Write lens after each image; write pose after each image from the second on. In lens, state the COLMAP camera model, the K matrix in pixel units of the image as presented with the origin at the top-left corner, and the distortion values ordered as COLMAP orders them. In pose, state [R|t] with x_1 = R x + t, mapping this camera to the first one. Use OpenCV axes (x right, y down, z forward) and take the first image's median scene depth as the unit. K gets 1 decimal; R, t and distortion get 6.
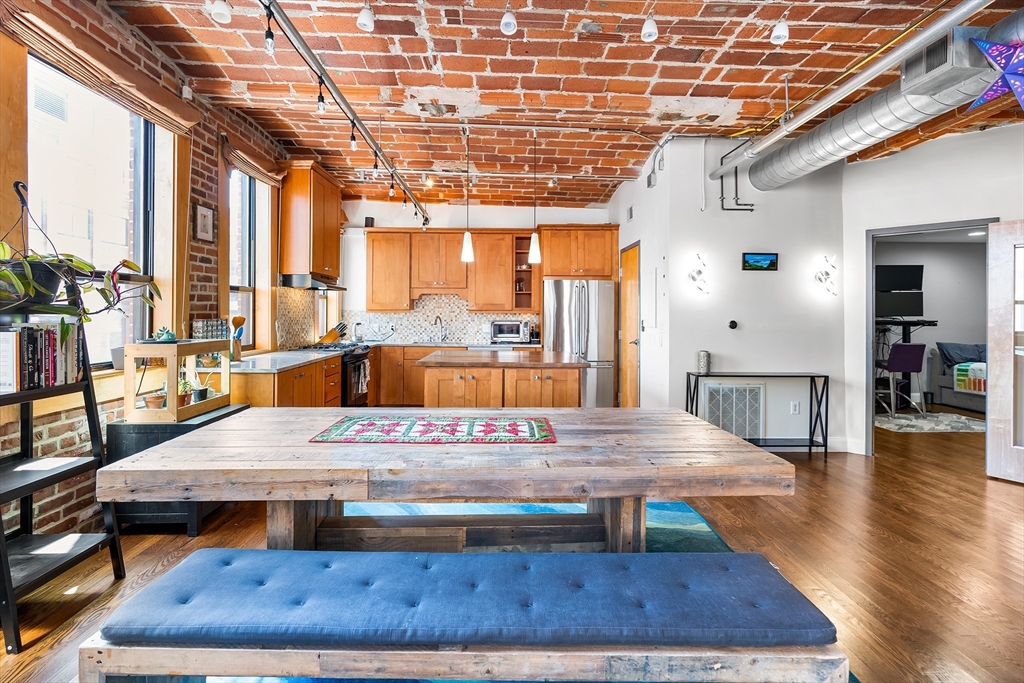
lens RADIAL K [[469.5, 0, 512.8], [0, 469.5, 317.8], [0, 0, 1]] dist [0.000962, 0.000395]
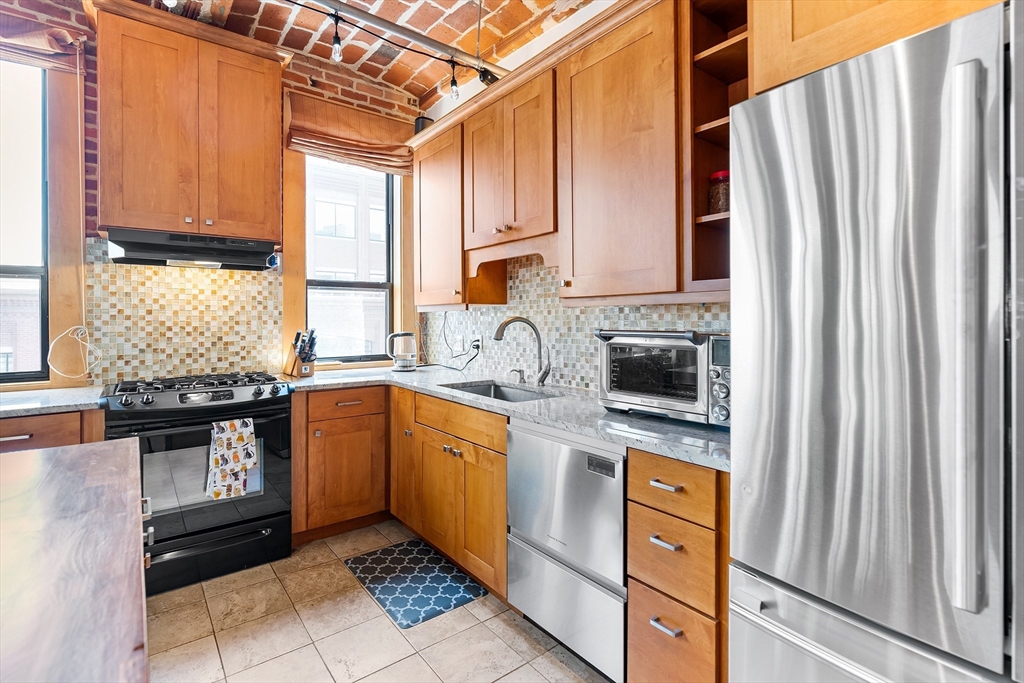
lens RADIAL K [[478.7, 0, 522.8], [0, 478.7, 318.0], [0, 0, 1]] dist [0.000016, 0.000589]
pose [[0.599520, -0.013274, -0.800250, 0.157536], [0.001626, 0.999881, -0.015367, 0.002700], [0.800358, 0.007911, 0.599470, 0.783681]]
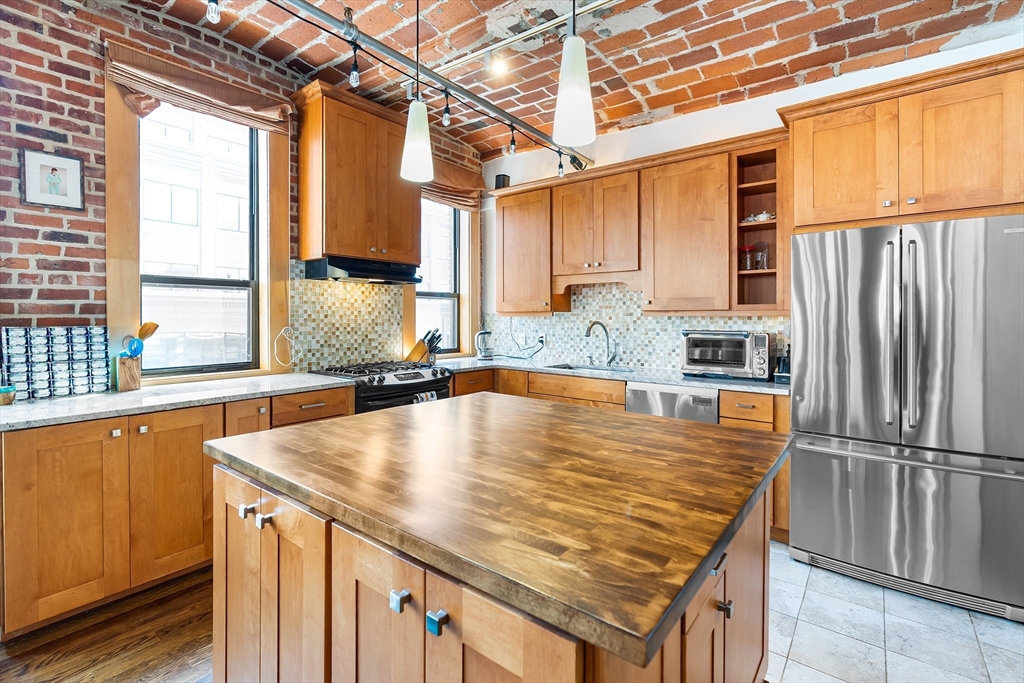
lens RADIAL K [[469.5, 0, 512.8], [0, 469.5, 317.8], [0, 0, 1]] dist [0.000962, 0.000395]
pose [[0.769617, -0.007191, -0.638465, 0.136235], [-0.001132, 0.999920, -0.012627, -0.001128], [0.638504, 0.010440, 0.769547, 0.492581]]
